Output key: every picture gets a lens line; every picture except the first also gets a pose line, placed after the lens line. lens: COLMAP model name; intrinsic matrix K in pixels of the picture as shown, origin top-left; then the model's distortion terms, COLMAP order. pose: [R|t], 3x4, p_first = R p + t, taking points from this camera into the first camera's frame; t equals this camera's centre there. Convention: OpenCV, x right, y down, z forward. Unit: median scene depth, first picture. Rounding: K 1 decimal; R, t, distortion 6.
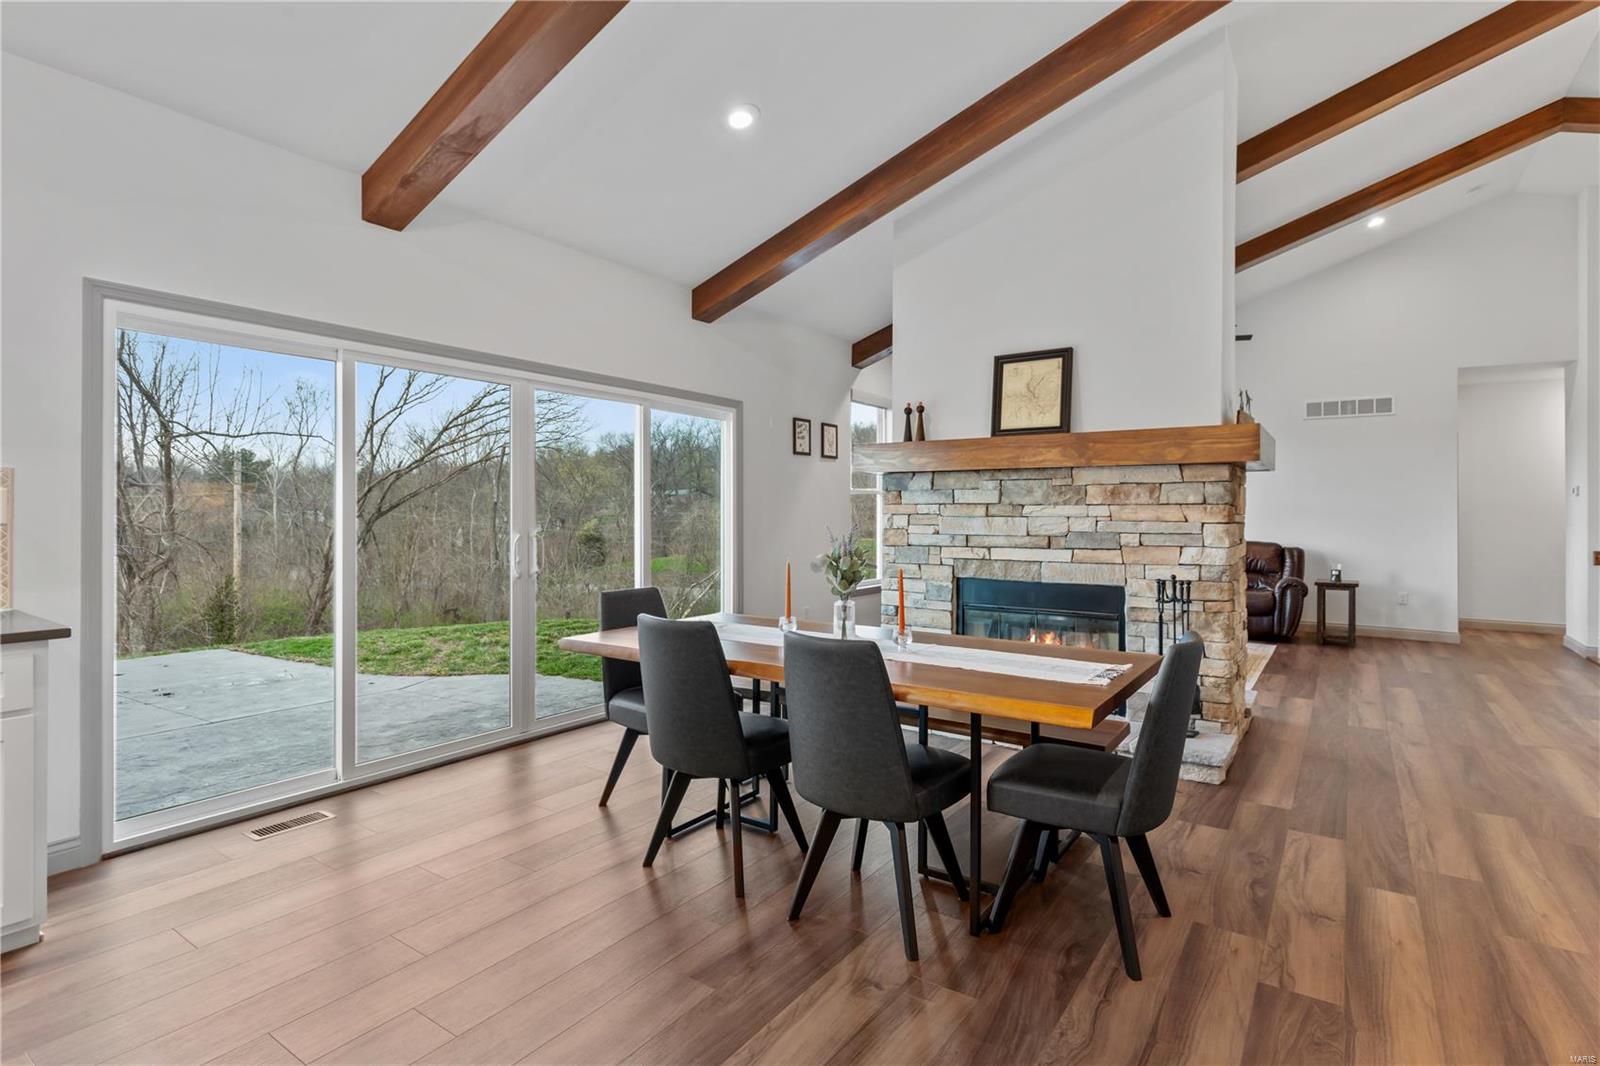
lens RADIAL K [[770.3, 0, 800.1], [0, 770.3, 523.1], [0, 0, 1]] dist [0.001774, 0.001139]
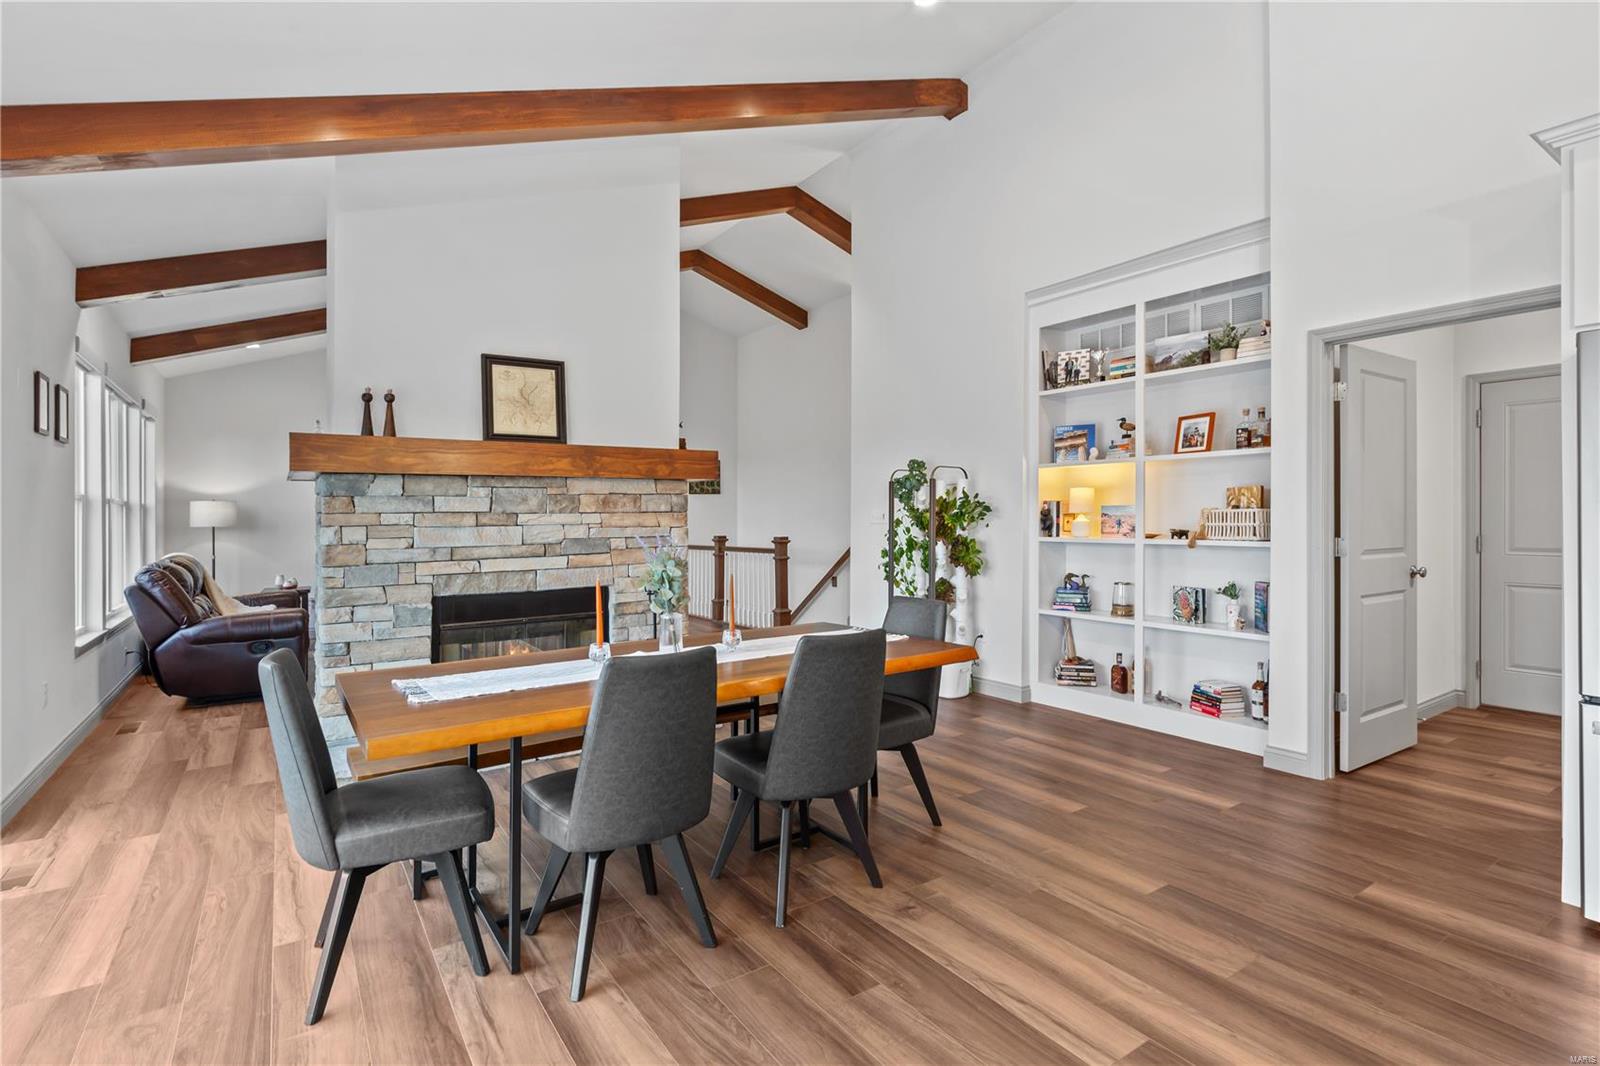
lens RADIAL K [[770.3, 0, 792.7], [0, 770.3, 526.9], [0, 0, 1]] dist [0.001774, 0.001139]
pose [[0.372058, -0.019775, 0.927999, -0.486705], [0.027256, 0.999575, 0.010373, -0.007221], [-0.927809, 0.021434, 0.372438, 0.317977]]
